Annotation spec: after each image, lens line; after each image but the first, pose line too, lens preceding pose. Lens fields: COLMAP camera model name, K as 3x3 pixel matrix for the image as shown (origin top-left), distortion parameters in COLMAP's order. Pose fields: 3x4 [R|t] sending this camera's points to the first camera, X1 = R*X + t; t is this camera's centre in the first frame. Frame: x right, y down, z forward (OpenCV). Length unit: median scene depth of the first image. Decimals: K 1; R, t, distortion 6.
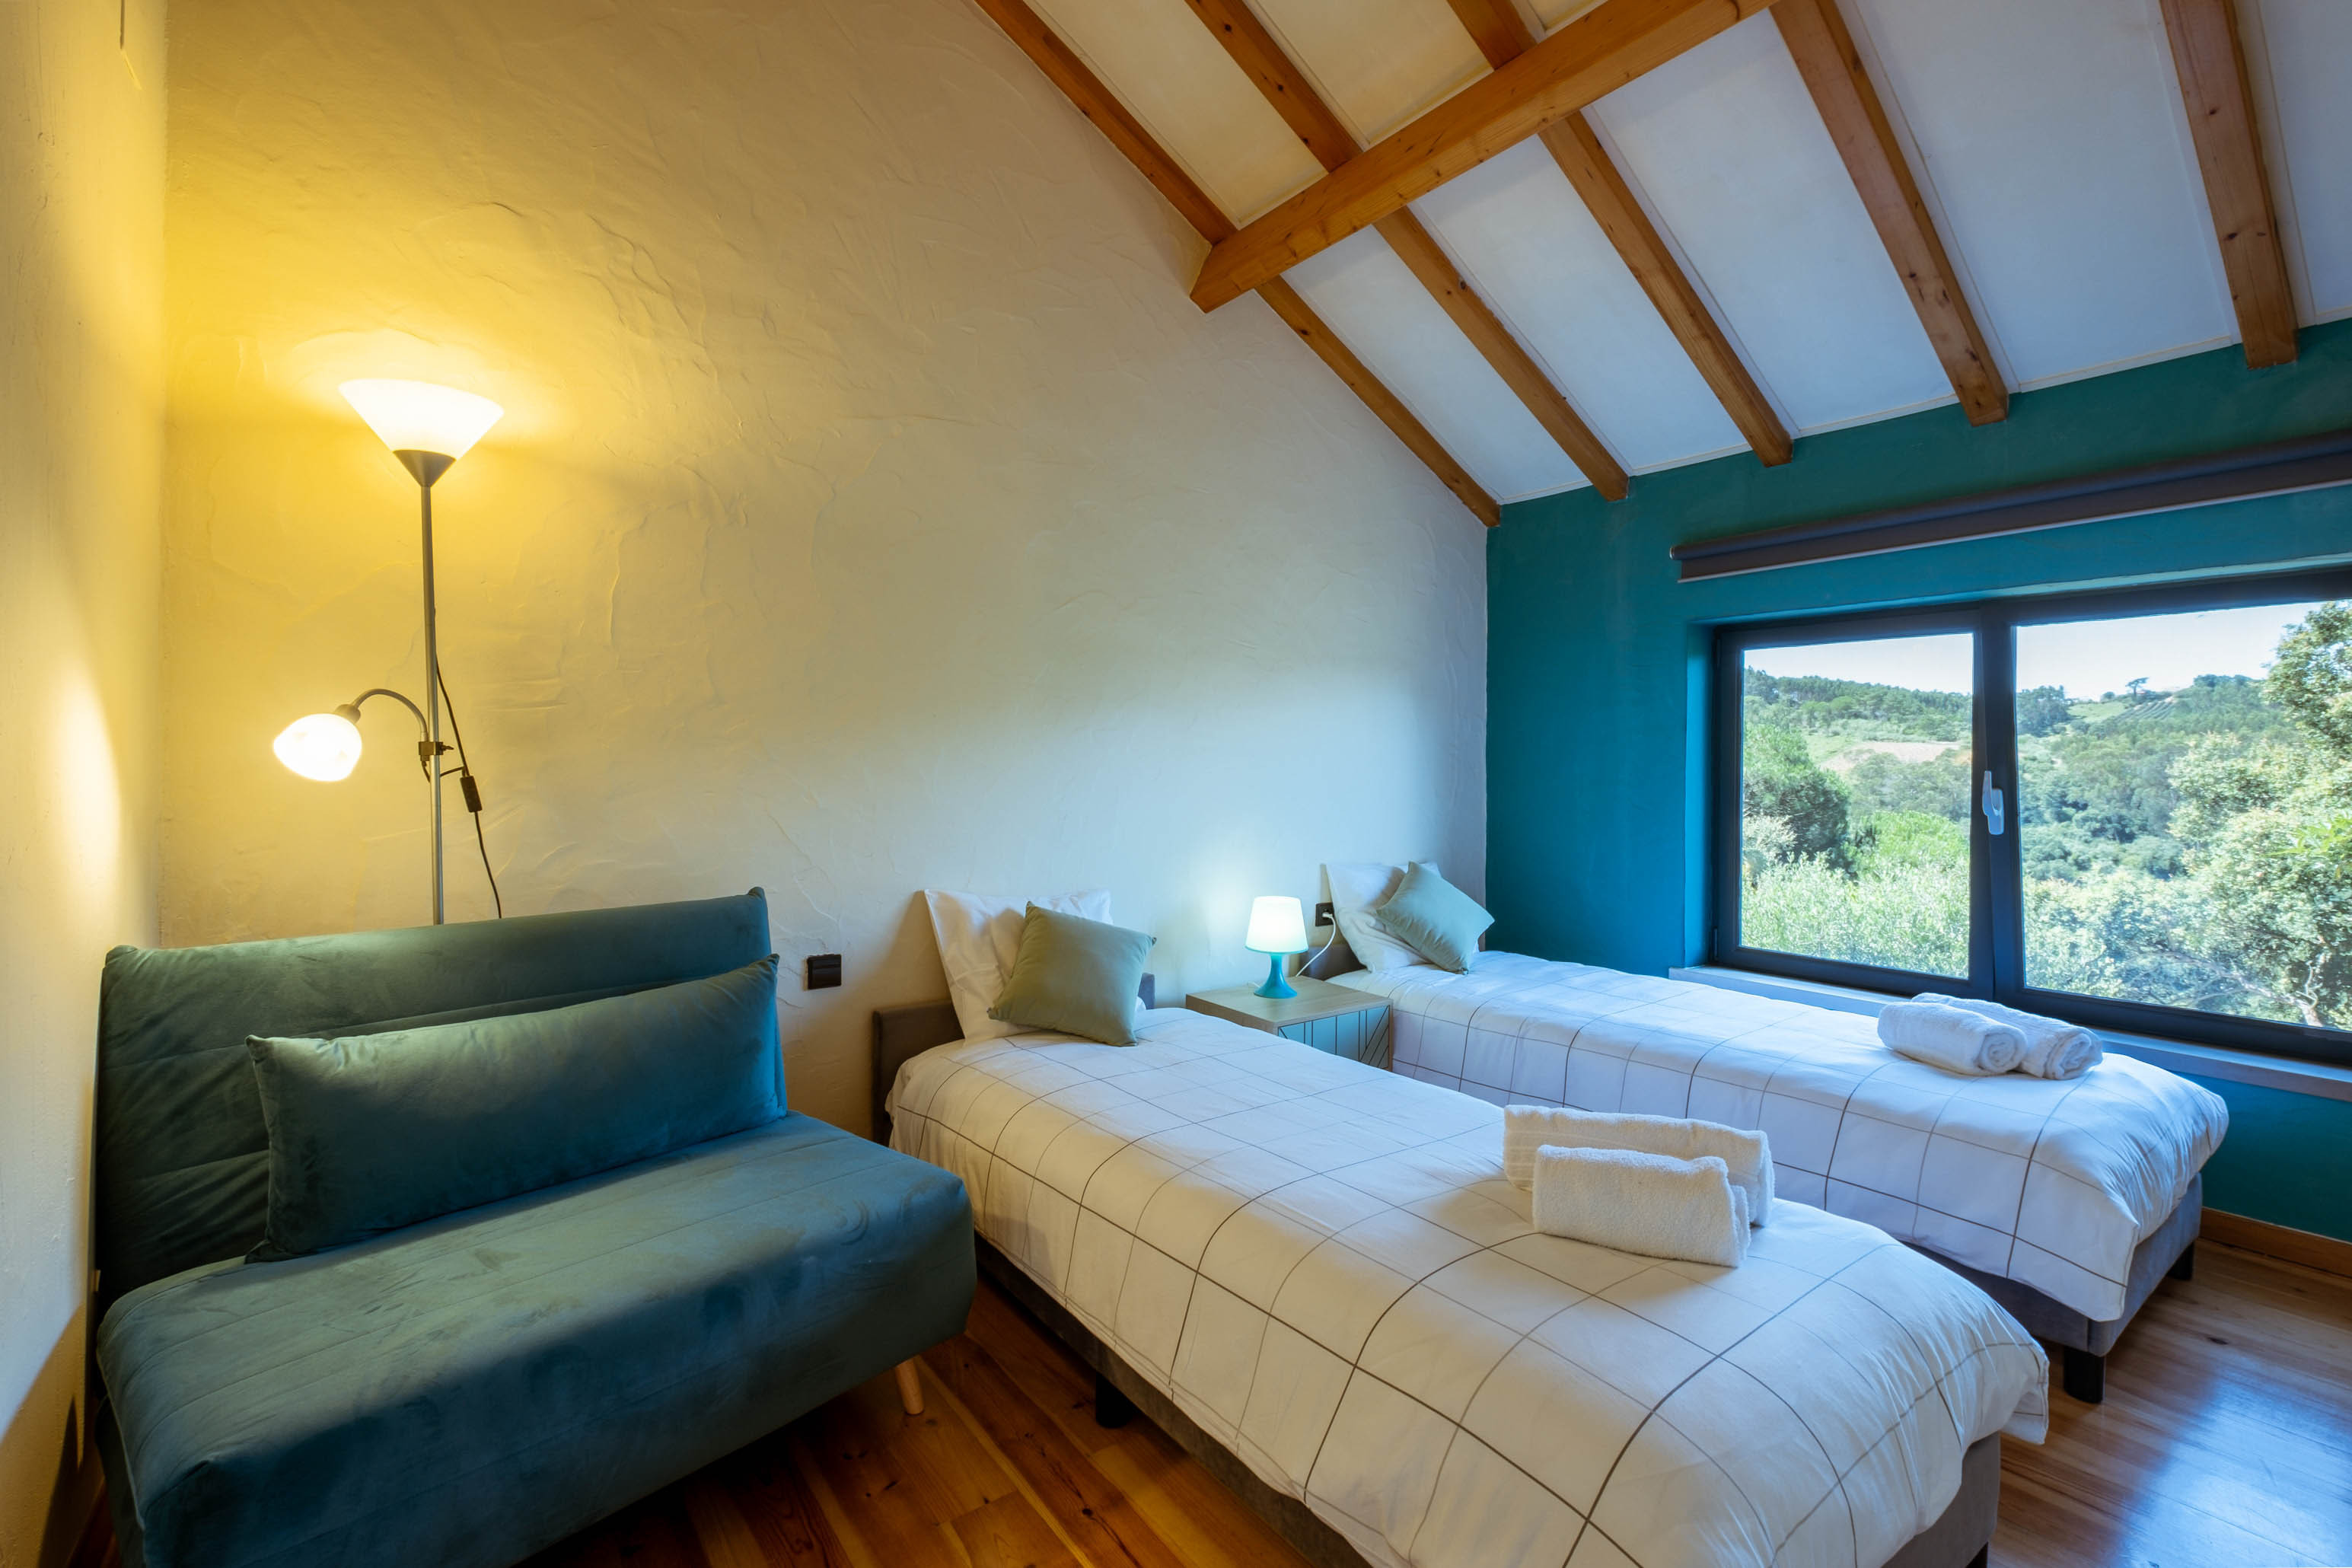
lens RADIAL K [[1007.4, 0, 1178.5], [0, 1007.4, 777.2], [0, 0, 1]] dist [0.025455, 0.000066]
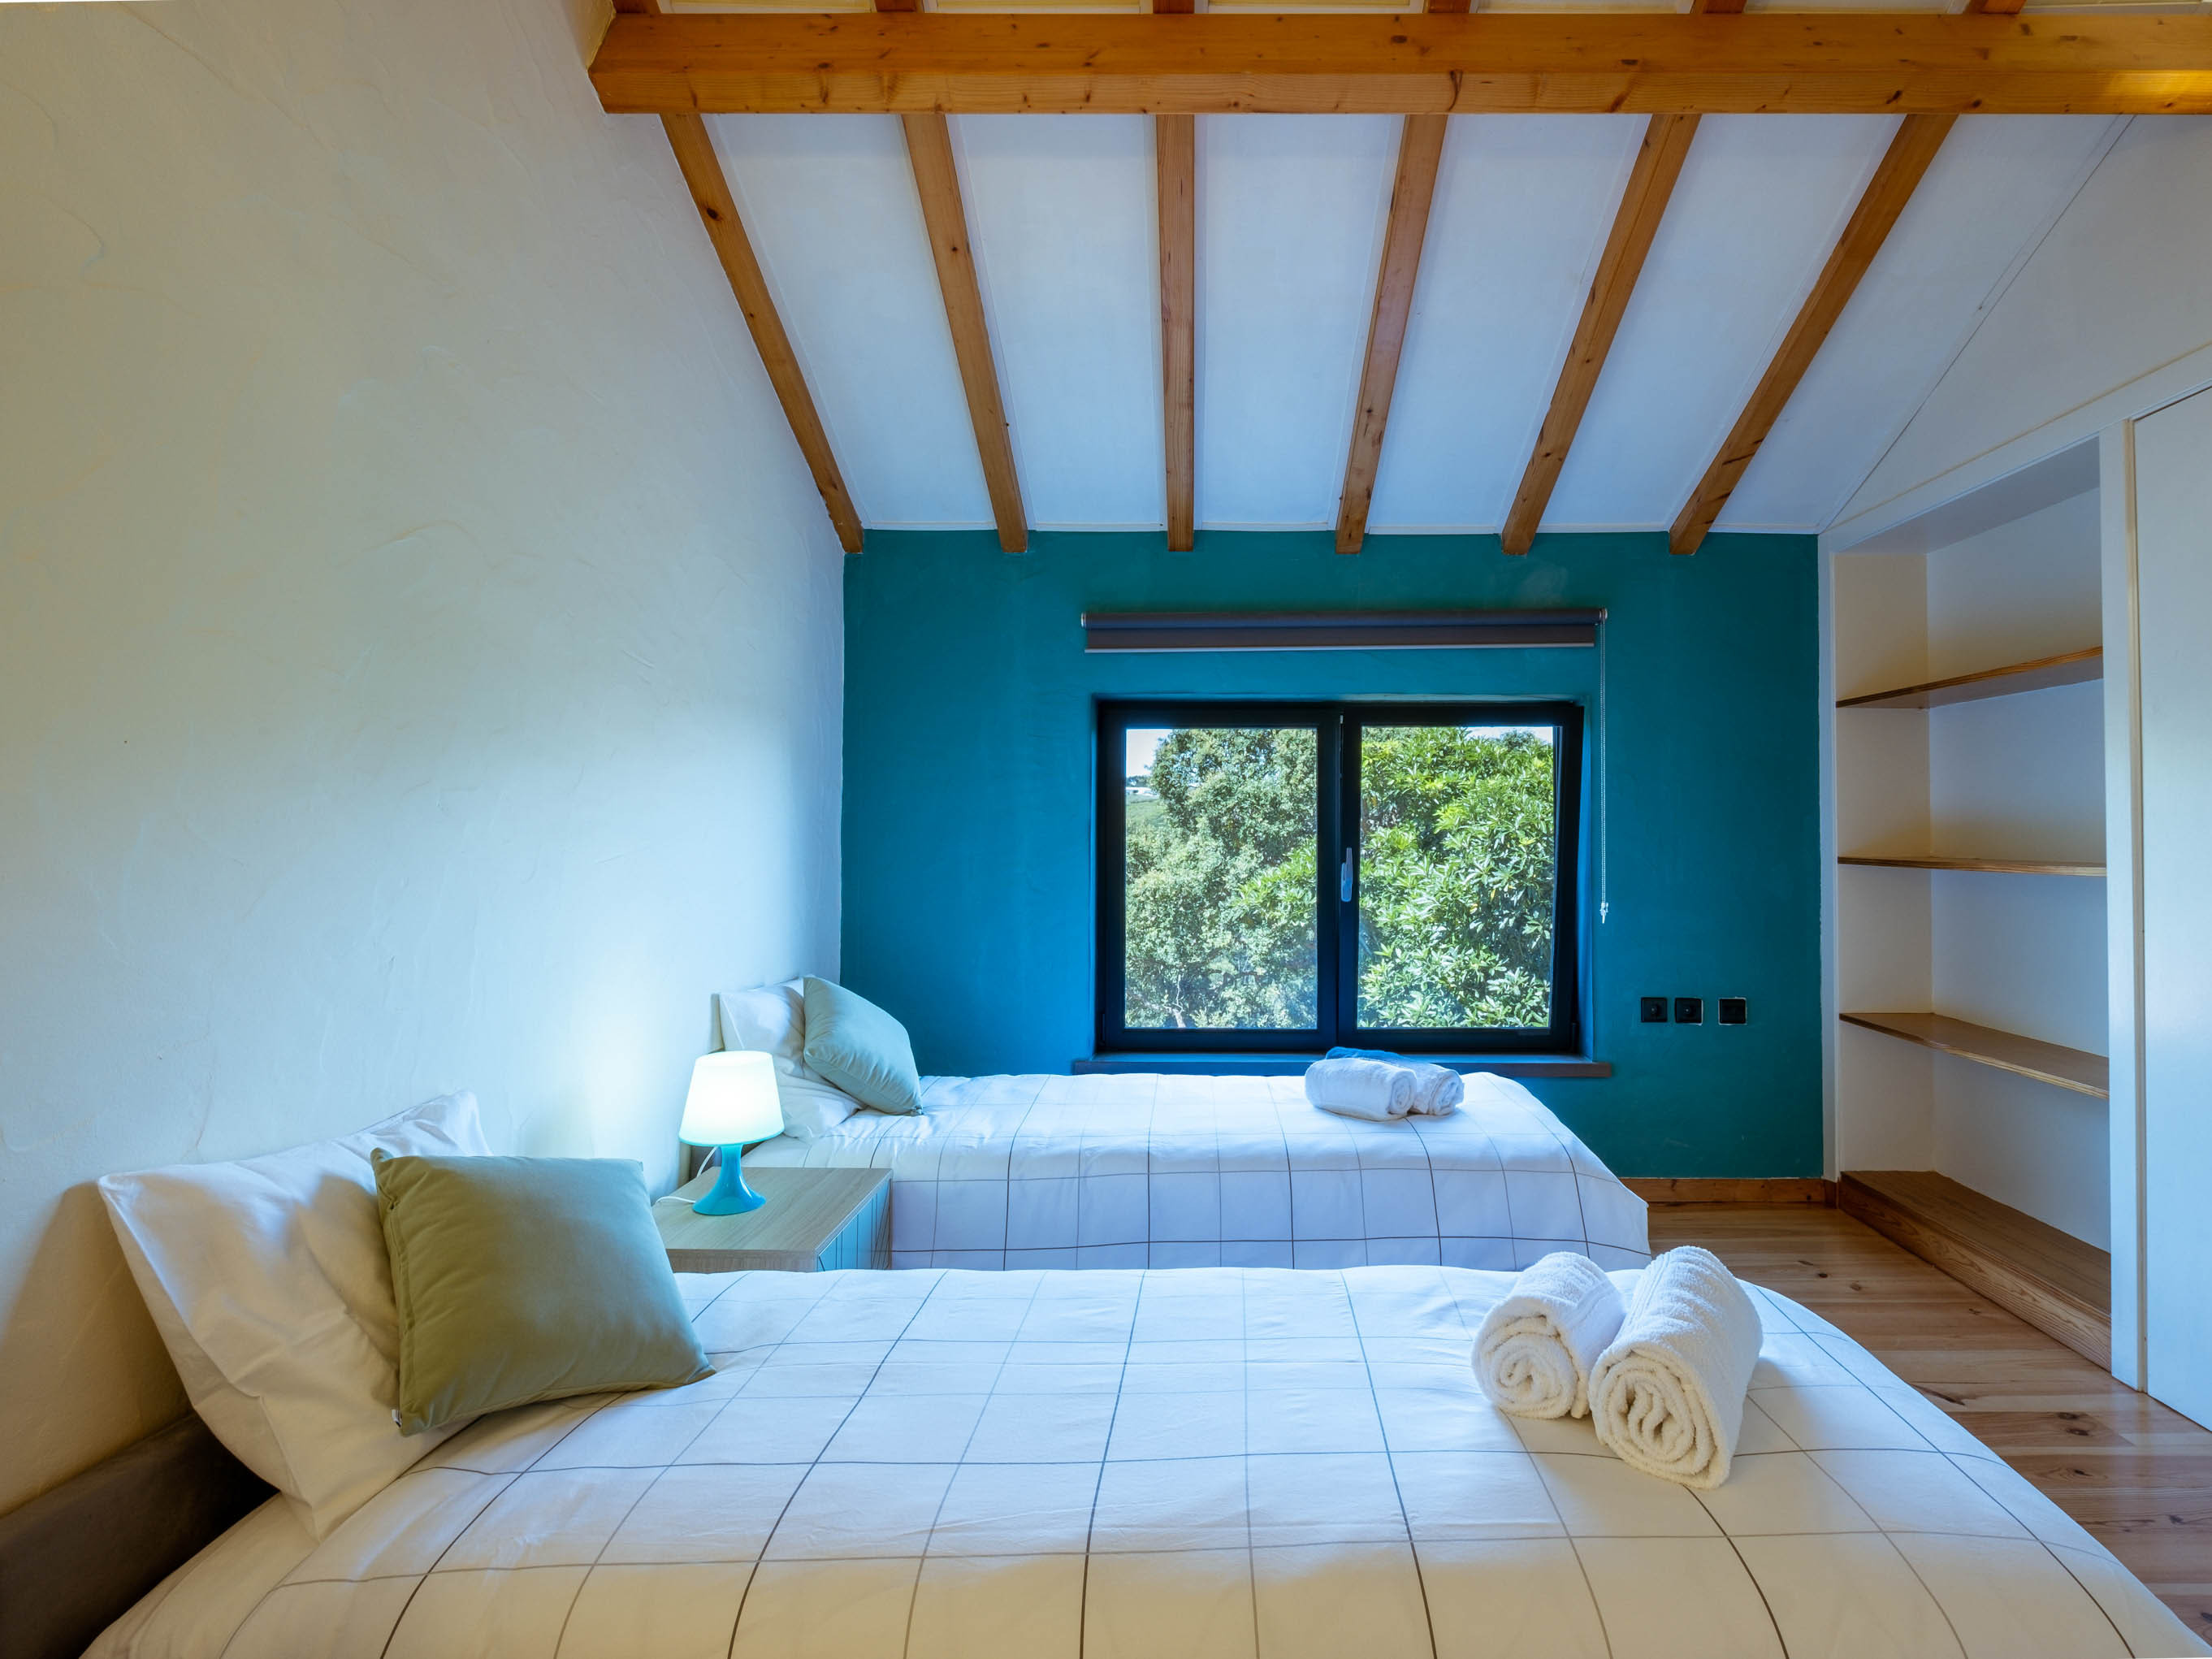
lens RADIAL K [[1089.7, 0, 1100.3], [0, 1089.7, 821.5], [0, 0, 1]] dist [-0.001443, -0.001284]
pose [[0.616698, 0.006509, 0.787173, -0.319091], [0.016987, 0.999623, -0.021574, -0.011783], [-0.787016, 0.026677, 0.616355, 0.391629]]
